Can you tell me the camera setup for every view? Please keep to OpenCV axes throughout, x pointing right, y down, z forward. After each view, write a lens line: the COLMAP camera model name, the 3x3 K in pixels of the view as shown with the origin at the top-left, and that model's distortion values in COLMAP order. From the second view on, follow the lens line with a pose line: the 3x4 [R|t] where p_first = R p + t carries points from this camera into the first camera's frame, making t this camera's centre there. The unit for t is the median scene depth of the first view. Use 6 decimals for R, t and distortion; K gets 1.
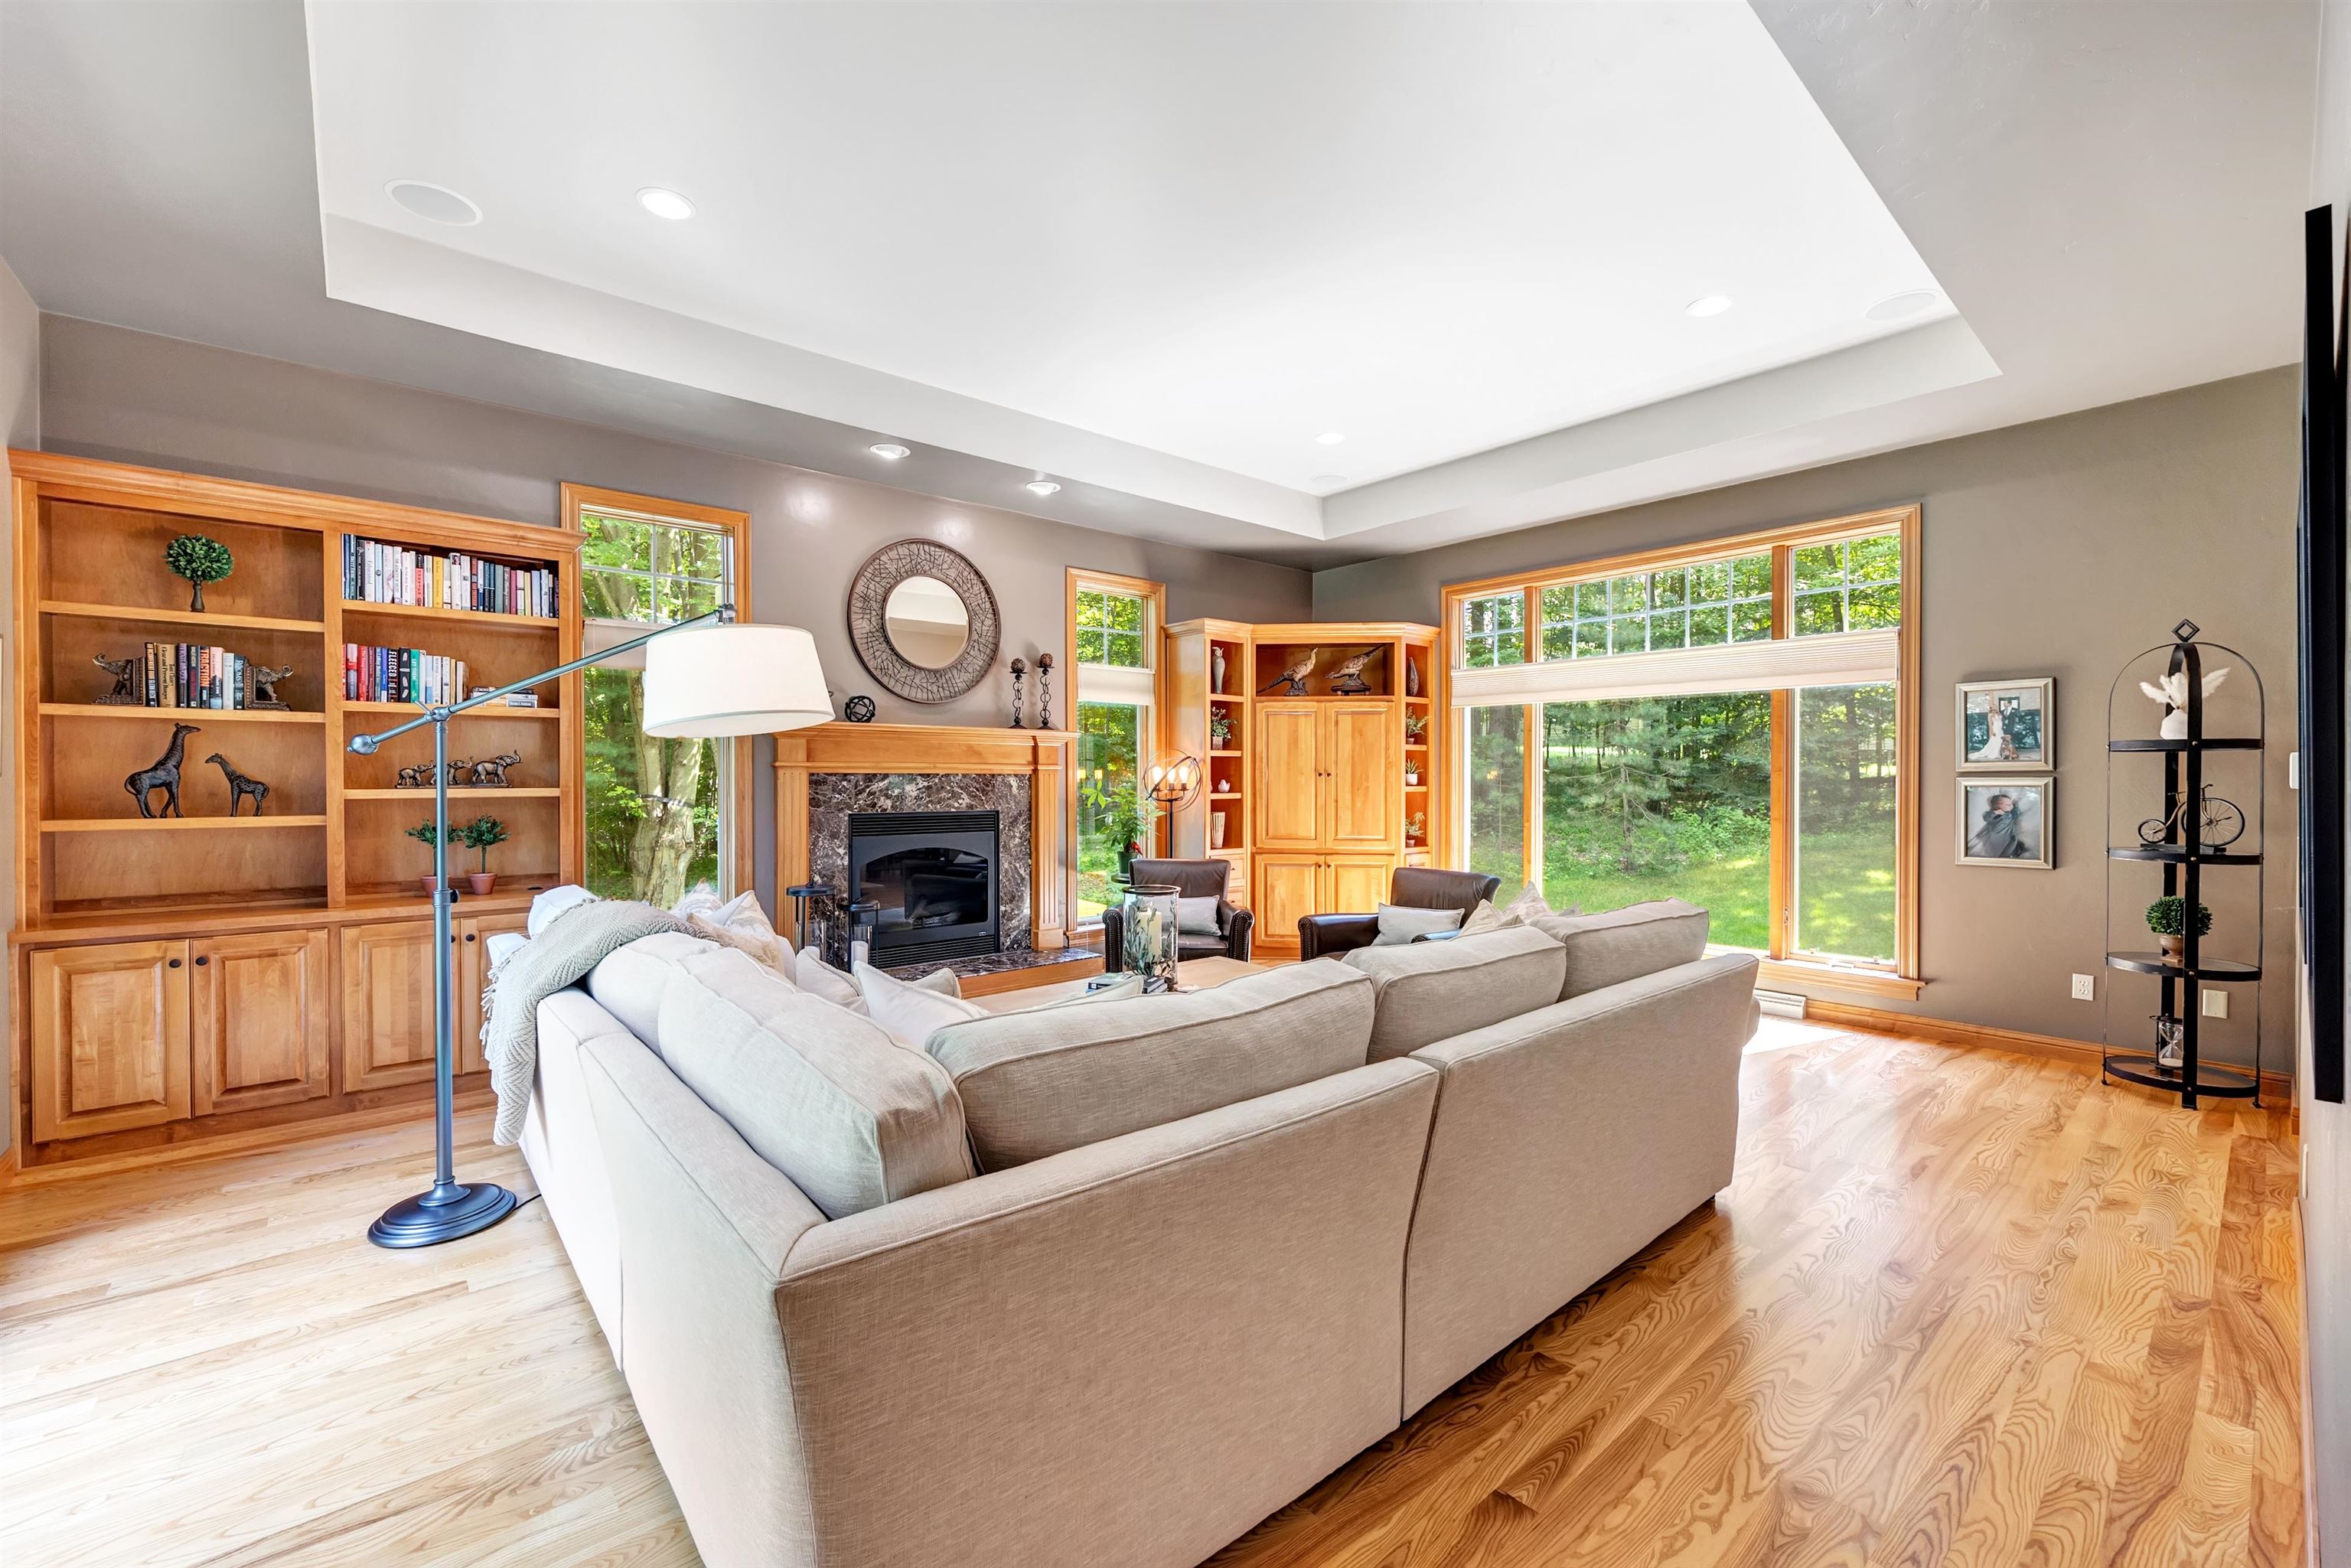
lens RADIAL K [[940.4, 0, 1122.9], [0, 940.4, 781.9], [0, 0, 1]] dist [0.002369, -0.000026]
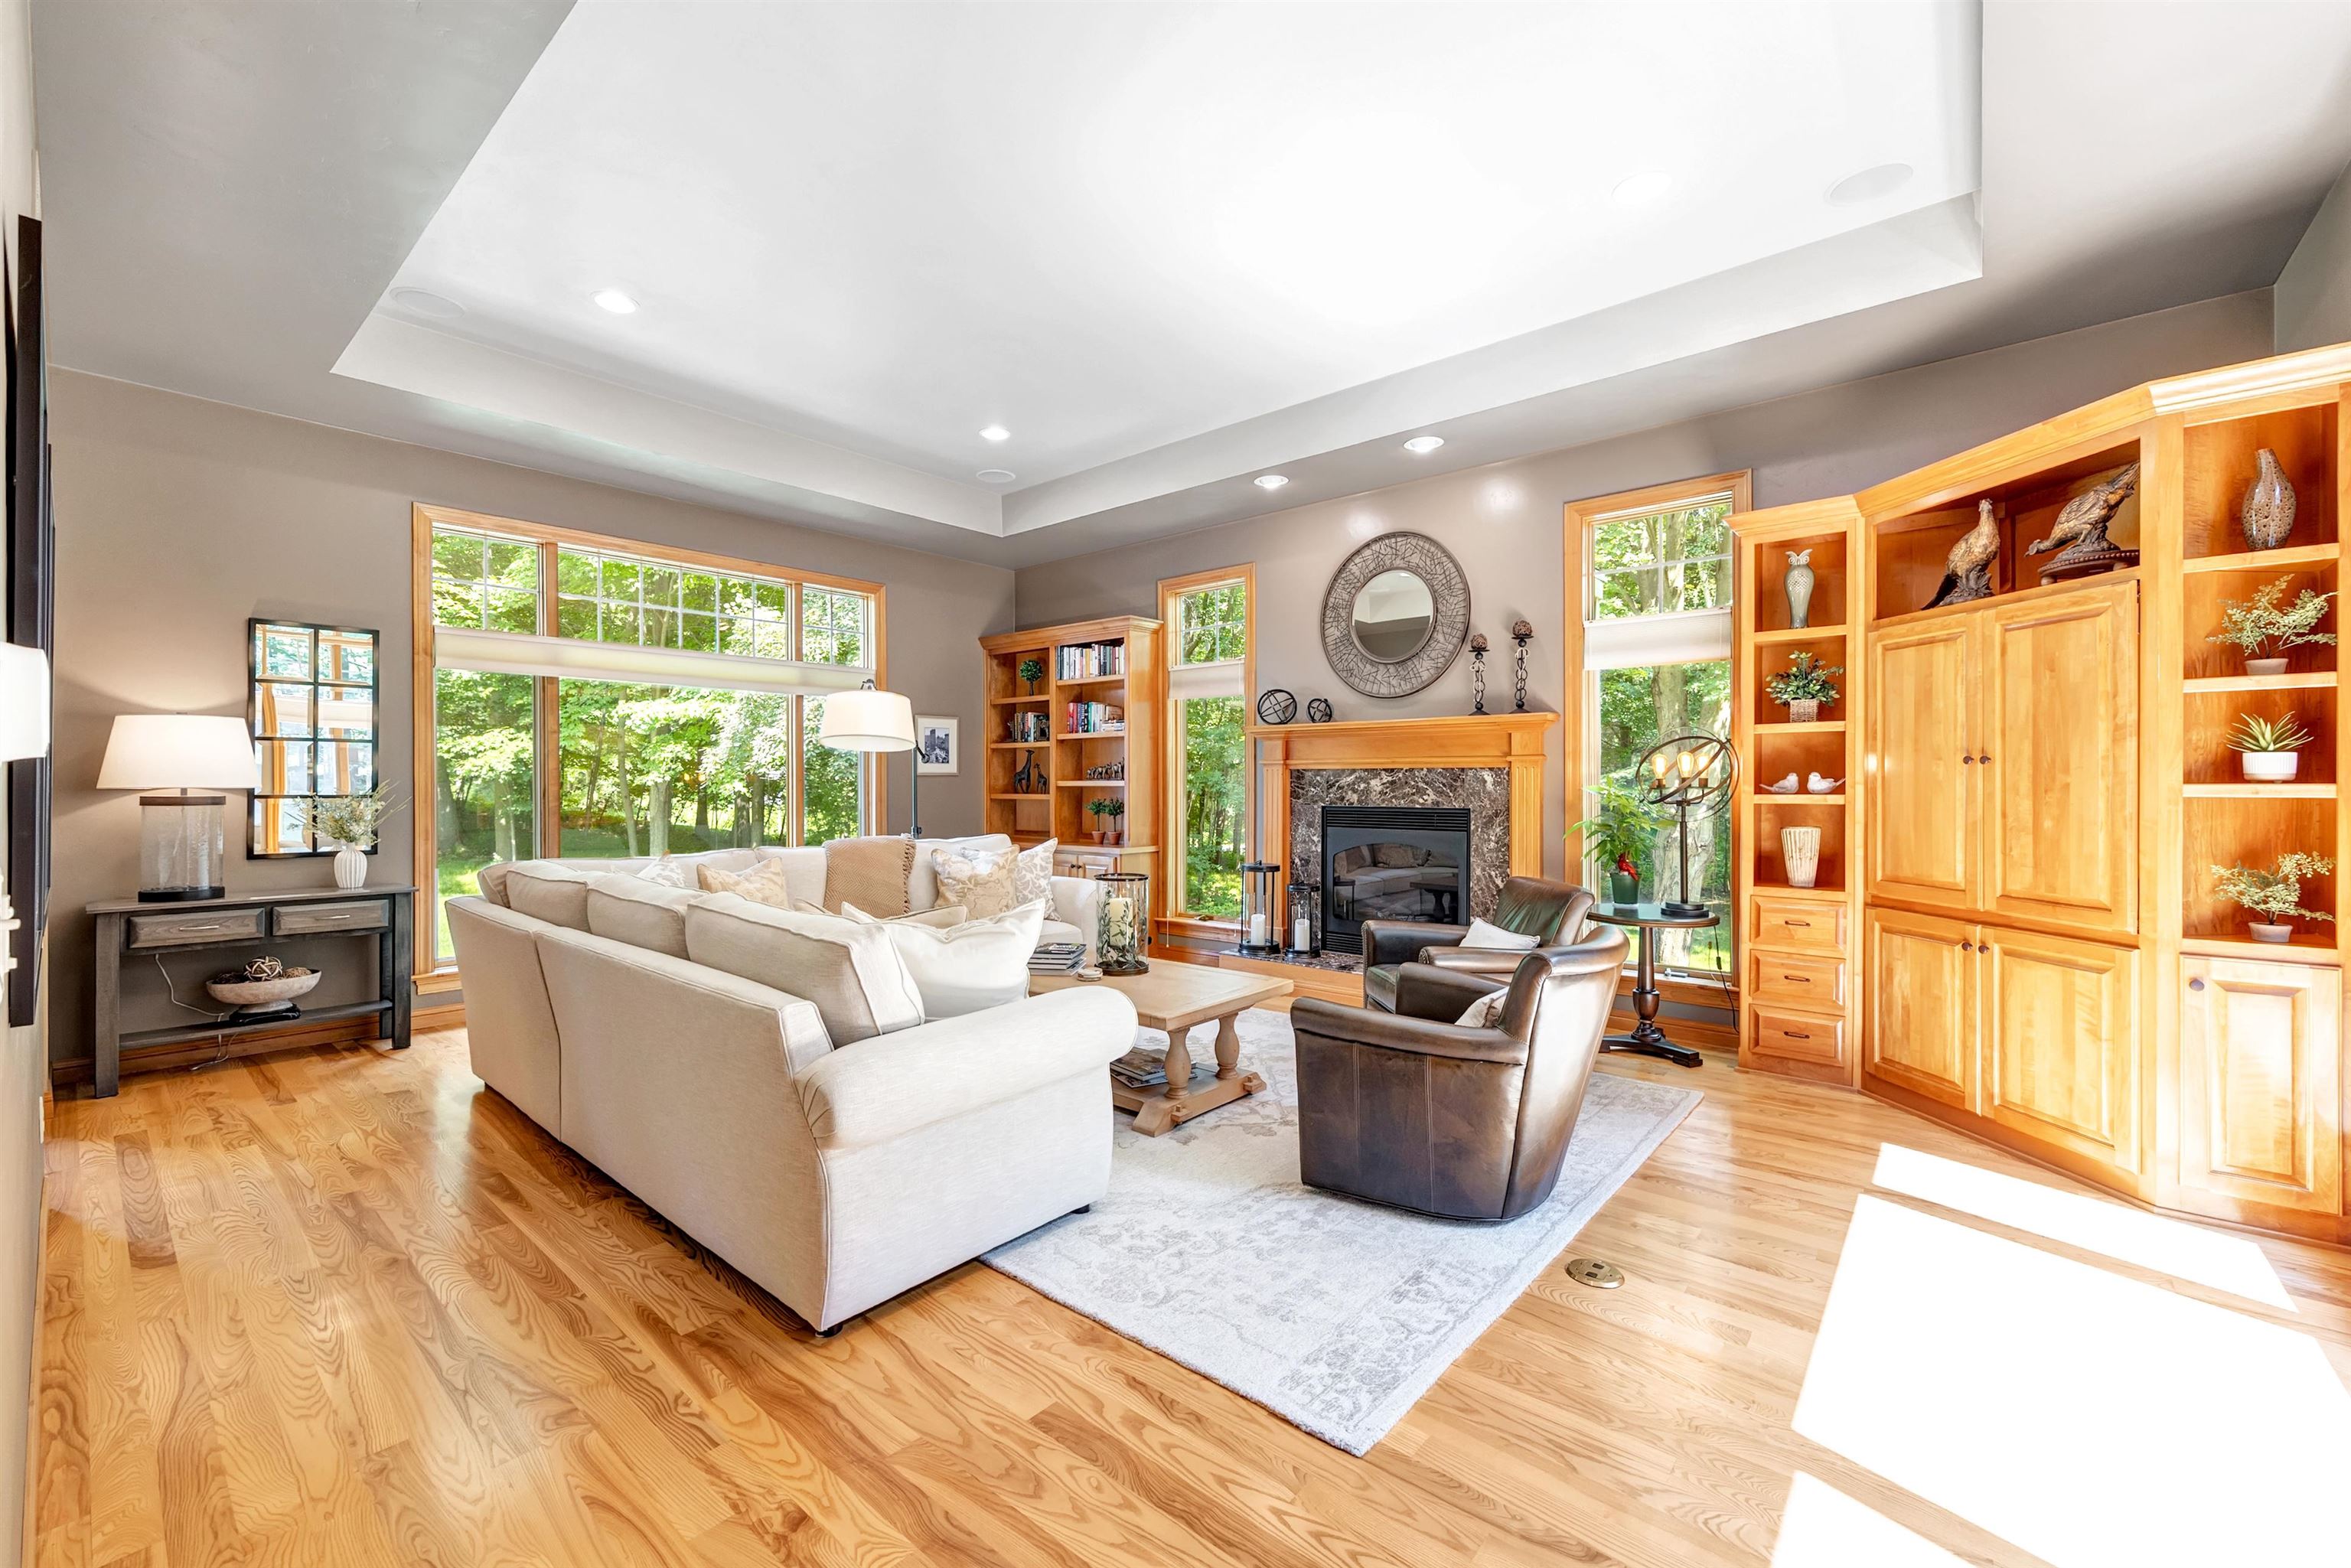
lens RADIAL K [[940.4, 0, 1172.7], [0, 940.4, 783.7], [0, 0, 1]] dist [0.002369, -0.000026]
pose [[0.185131, 0.002003, -0.982712, 0.724521], [-0.004162, 0.999991, 0.001255, 0.007059], [0.982705, 0.003858, 0.185138, 0.587650]]
